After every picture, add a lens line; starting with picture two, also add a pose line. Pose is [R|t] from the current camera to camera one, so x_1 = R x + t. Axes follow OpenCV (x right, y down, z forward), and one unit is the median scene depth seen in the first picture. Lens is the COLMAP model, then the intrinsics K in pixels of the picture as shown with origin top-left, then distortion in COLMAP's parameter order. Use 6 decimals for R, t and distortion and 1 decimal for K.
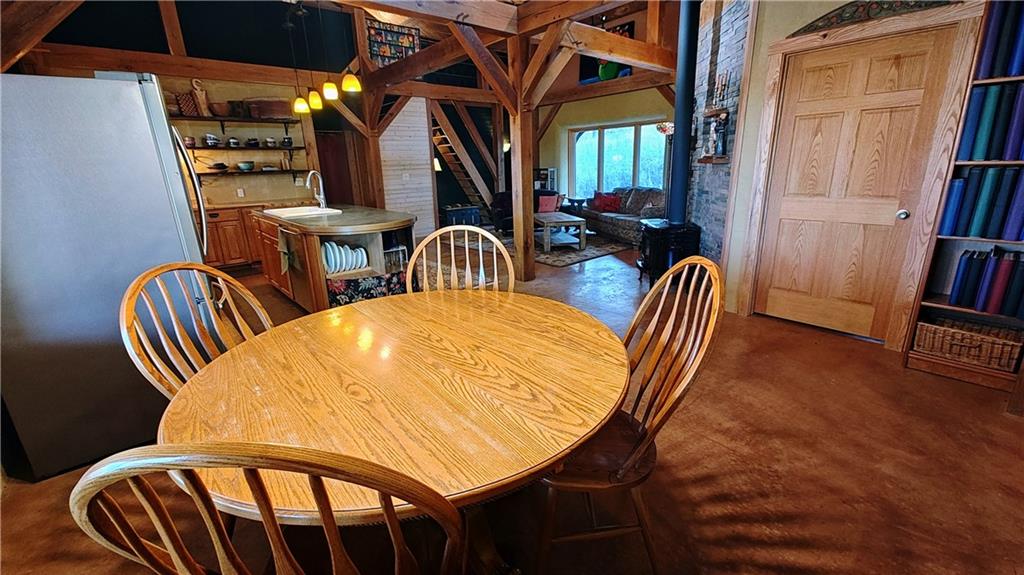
lens RADIAL K [[424.1, 0, 515.2], [0, 424.1, 283.8], [0, 0, 1]] dist [-0.000091, 0.002757]
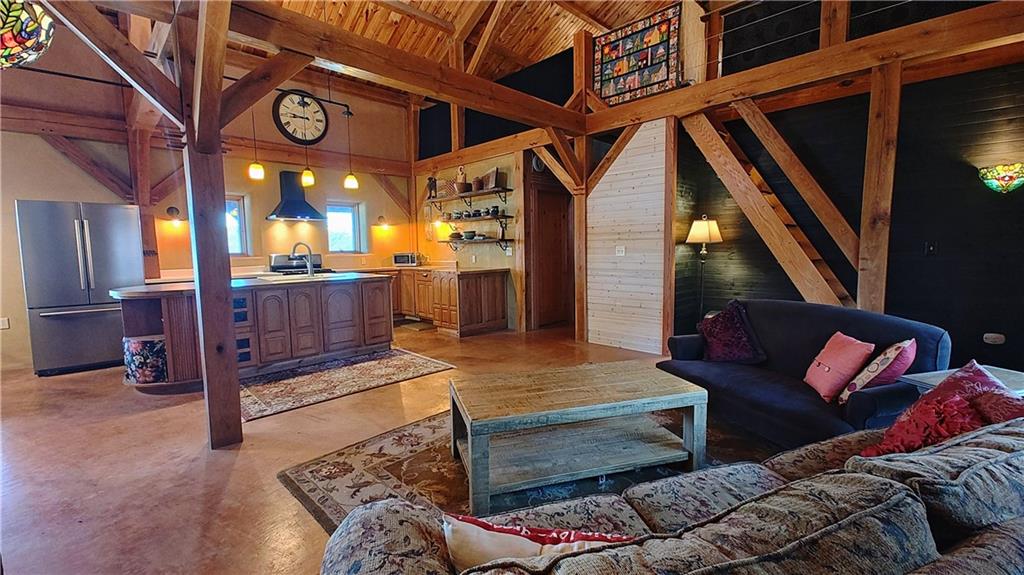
lens RADIAL K [[424.1, 0, 514.7], [0, 424.1, 286.3], [0, 0, 1]] dist [-0.000091, 0.002757]
pose [[0.073680, 0.125686, -0.989330, 0.444914], [-0.257846, 0.960697, 0.102845, -0.278267], [0.963373, 0.247517, 0.103192, 0.979056]]
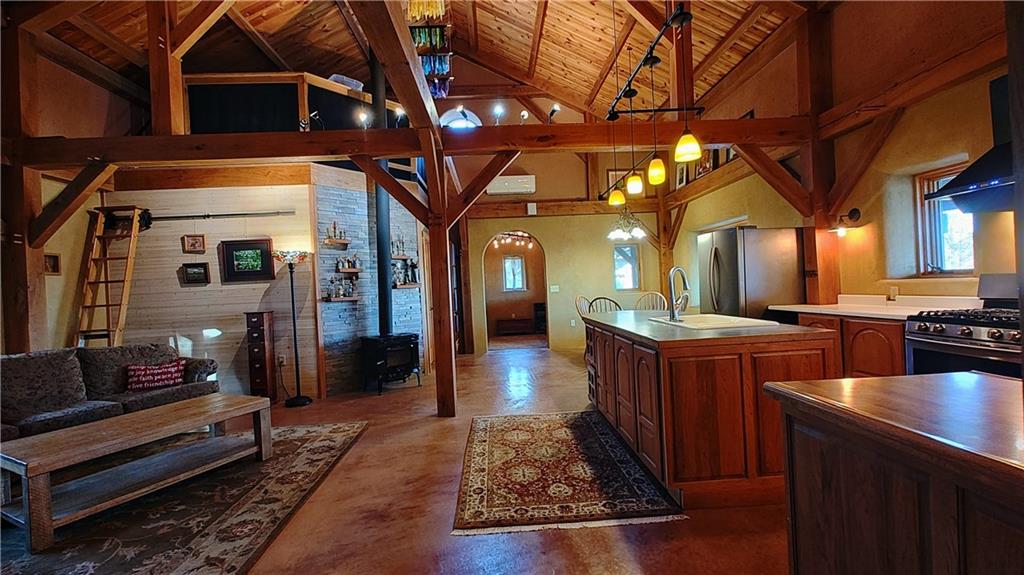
lens RADIAL K [[424.1, 0, 516.9], [0, 424.1, 290.6], [0, 0, 1]] dist [-0.000091, 0.002757]
pose [[-0.783983, 0.064205, 0.617454, -0.476437], [0.237478, 0.950000, 0.202742, -0.295758], [-0.573564, 0.305578, -0.760031, 1.156587]]
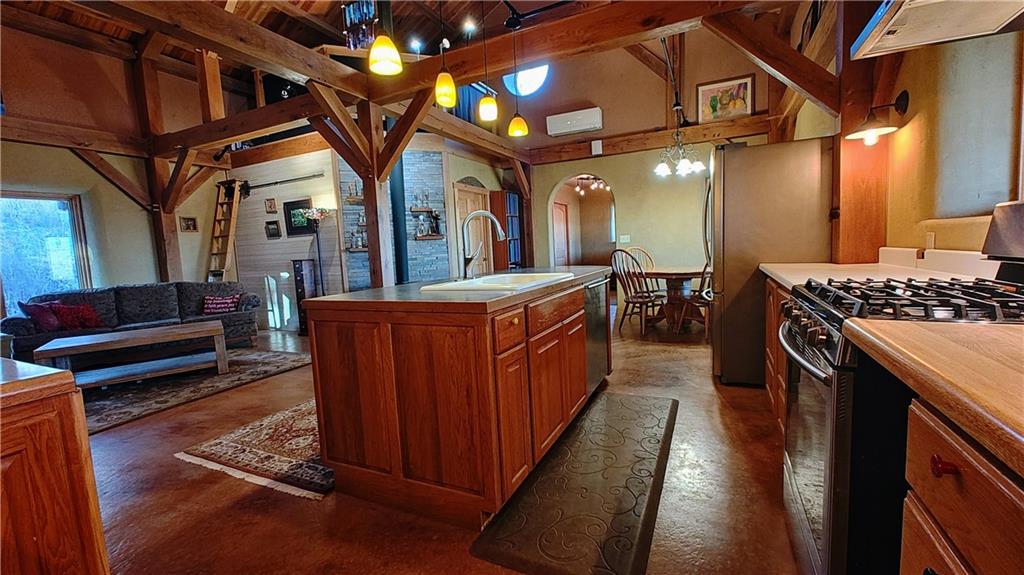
lens RADIAL K [[424.1, 0, 517.5], [0, 424.1, 291.1], [0, 0, 1]] dist [-0.000091, 0.002757]
pose [[-0.398413, -0.040046, 0.916332, -0.688050], [0.307268, 0.935491, 0.174481, -0.169320], [-0.864207, 0.351075, -0.360407, 0.811020]]
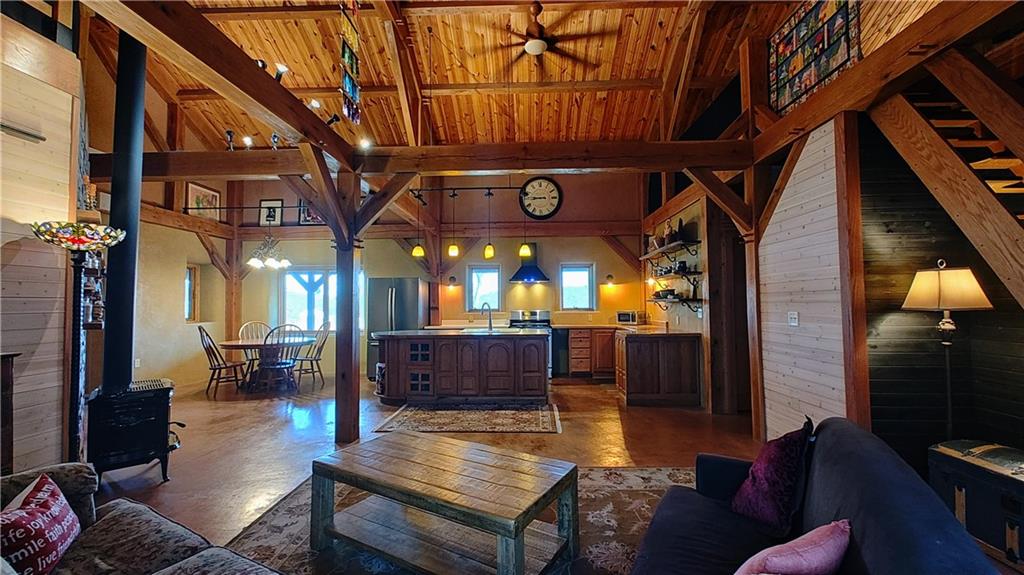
lens RADIAL K [[424.1, 0, 514.7], [0, 424.1, 287.7], [0, 0, 1]] dist [-0.000091, 0.002757]
pose [[-0.678835, 0.011504, -0.734201, 0.309703], [-0.169503, 0.970417, 0.171926, -0.379464], [0.714459, 0.241159, -0.656804, 1.318277]]
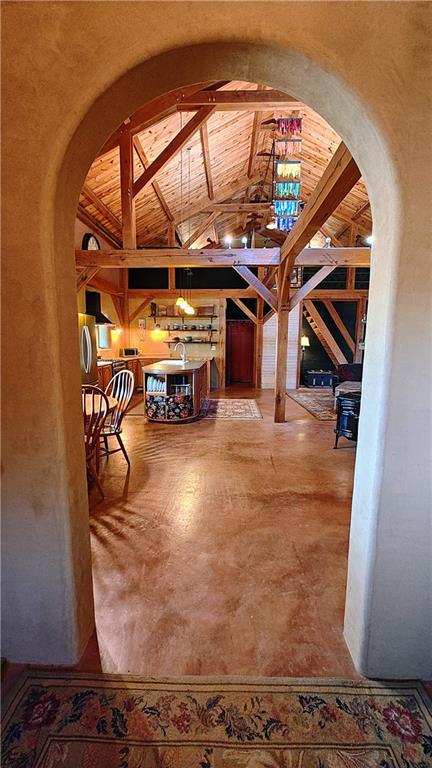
lens RADIAL K [[318.1, 0, 218.0], [0, 318.1, 383.2], [0, 0, 1]] dist [-0.000091, 0.002757]
pose [[0.733847, 0.125475, -0.667626, 0.451714], [-0.213345, 0.975637, -0.051144, -0.030038], [0.644944, 0.179967, 0.742738, 0.030336]]
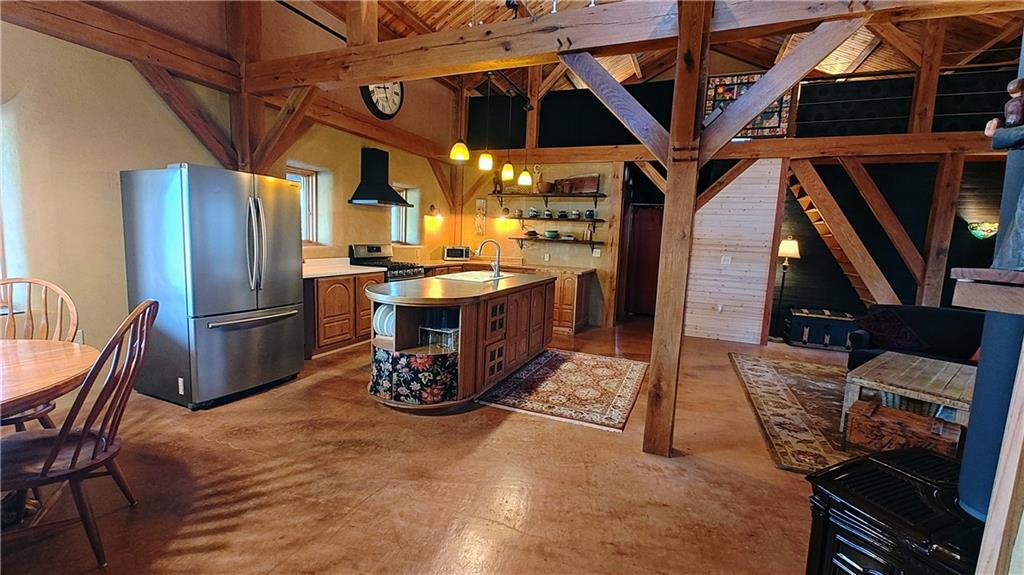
lens RADIAL K [[424.1, 0, 517.9], [0, 424.1, 286.1], [0, 0, 1]] dist [-0.000091, 0.002757]
pose [[0.447852, 0.156370, -0.880328, 0.313060], [-0.298965, 0.954106, 0.017381, -0.134093], [0.842644, 0.255403, 0.474047, 0.409143]]
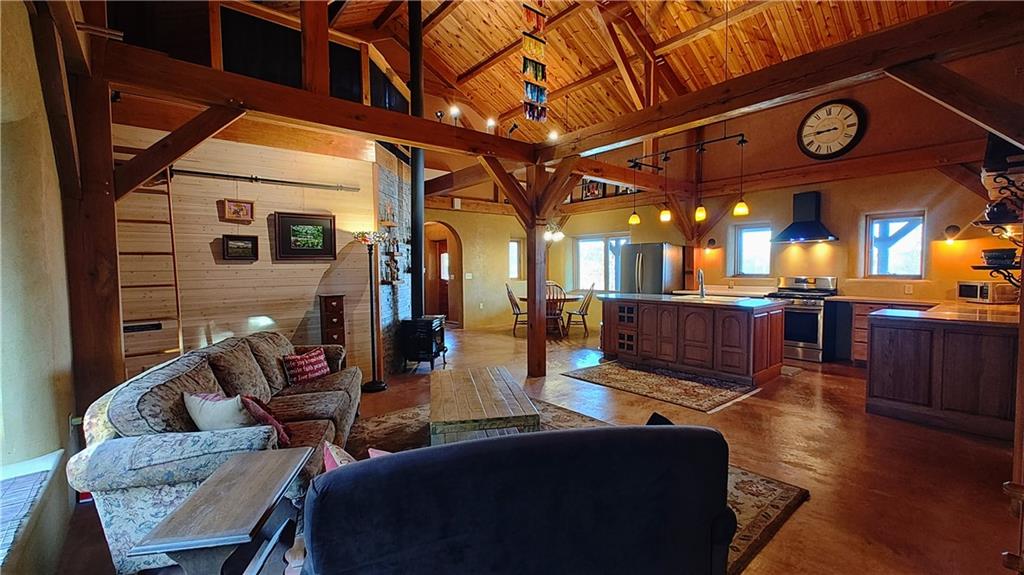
lens RADIAL K [[424.1, 0, 516.2], [0, 424.1, 290.0], [0, 0, 1]] dist [-0.000091, 0.002757]
pose [[-0.999070, 0.040495, 0.014794, 0.039507], [0.043104, 0.945011, 0.324186, -0.433844], [-0.000853, 0.324523, -0.945878, 1.506762]]
